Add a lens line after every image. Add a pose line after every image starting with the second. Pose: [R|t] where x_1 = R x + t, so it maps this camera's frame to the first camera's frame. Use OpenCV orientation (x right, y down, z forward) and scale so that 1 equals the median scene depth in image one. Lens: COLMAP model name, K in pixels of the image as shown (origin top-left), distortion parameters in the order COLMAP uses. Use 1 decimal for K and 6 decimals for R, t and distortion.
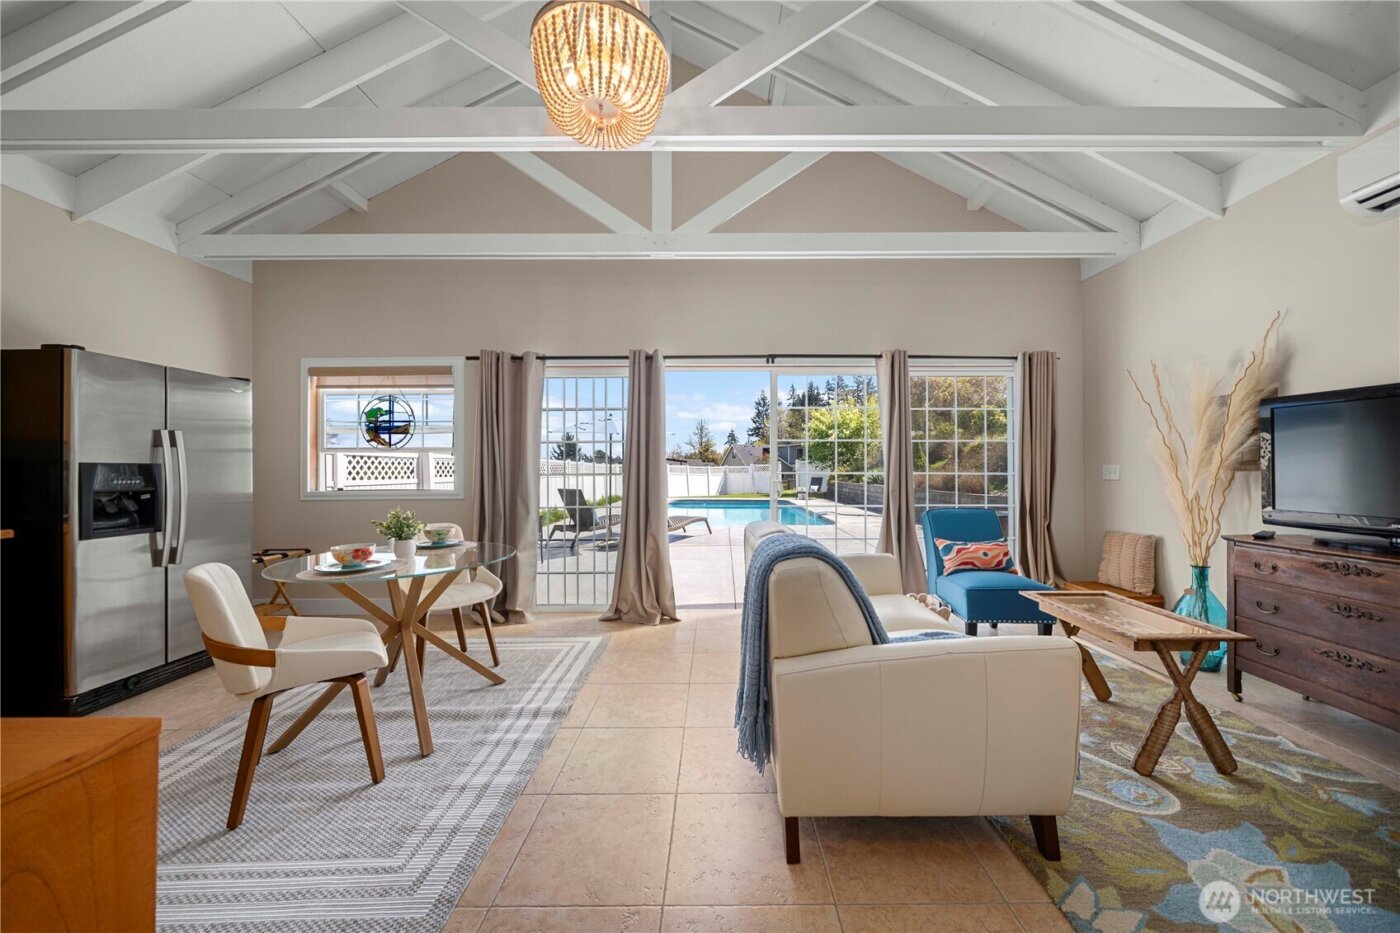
lens RADIAL K [[483.2, 0, 700.0], [0, 483.2, 466.5], [0, 0, 1]] dist [-0.000491, -0.000062]
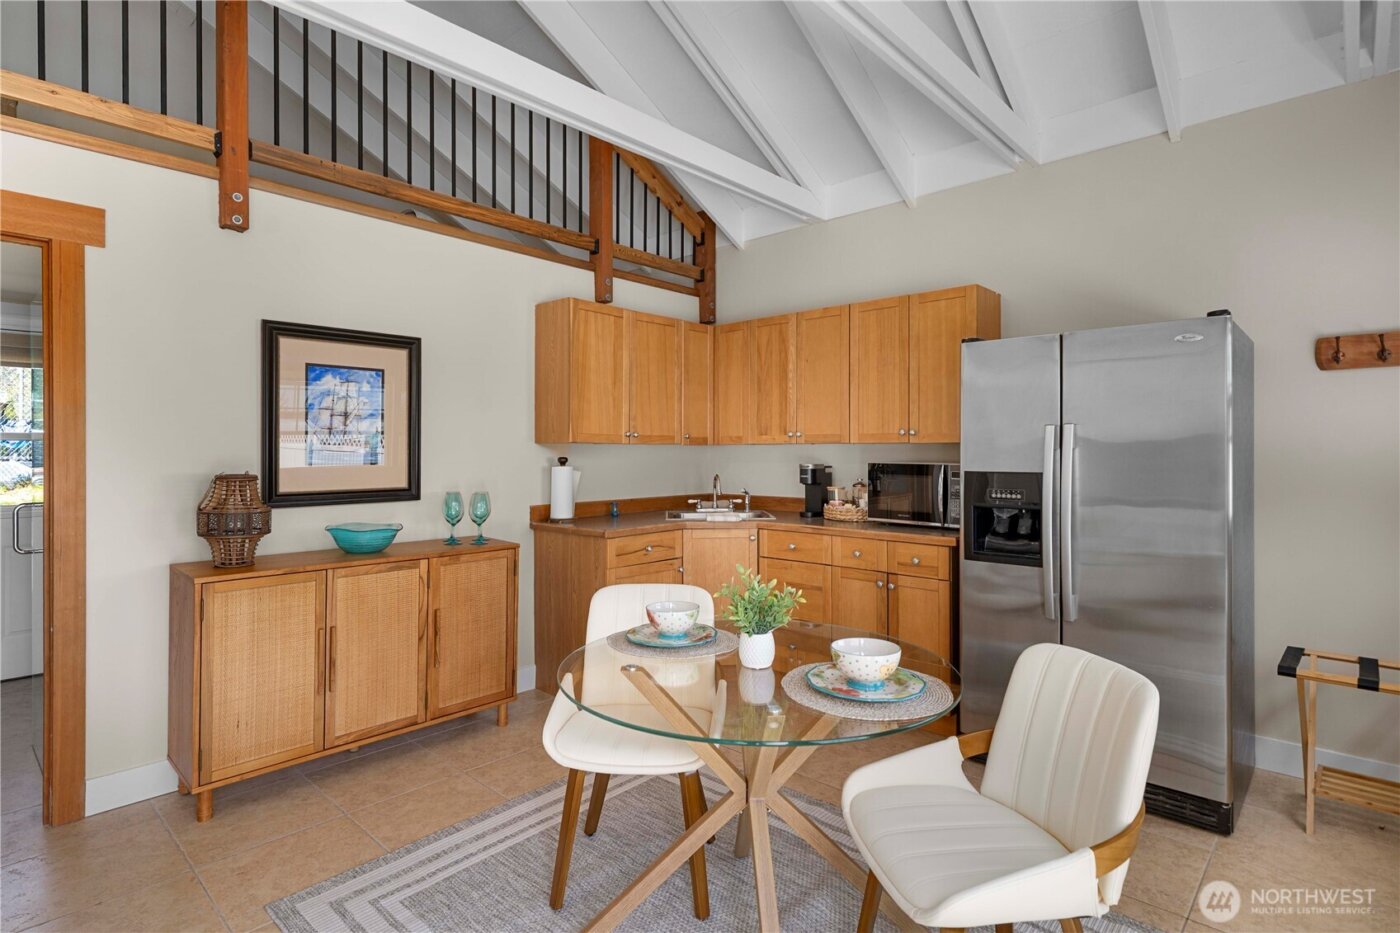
lens RADIAL K [[720.2, 0, 697.4], [0, 720.2, 450.4], [0, 0, 1]] dist [-0.003921, 0.000445]
pose [[-0.649940, -0.025208, -0.759567, 0.038235], [-0.009252, 0.999638, -0.025258, -0.011683], [0.759929, -0.009389, -0.649938, 1.683579]]
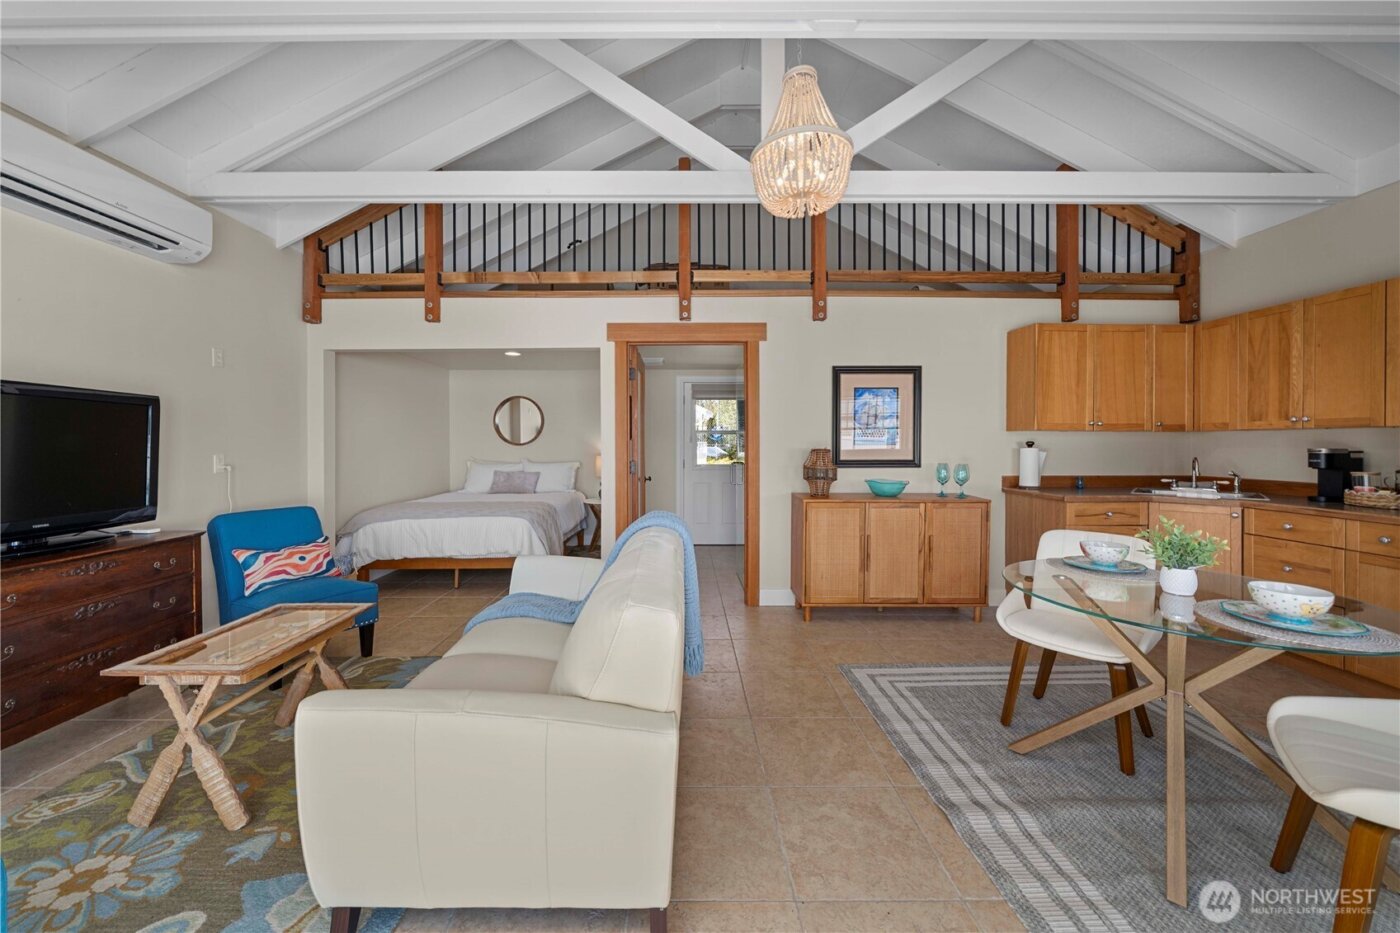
lens RADIAL K [[489.3, 0, 686.9], [0, 489.3, 442.5], [0, 0, 1]] dist [-0.001606, -0.000274]
pose [[-0.998818, -0.025258, -0.041530, 0.136911], [-0.025028, 0.999668, -0.006049, 0.009254], [0.041669, -0.005002, -0.999119, 1.902821]]
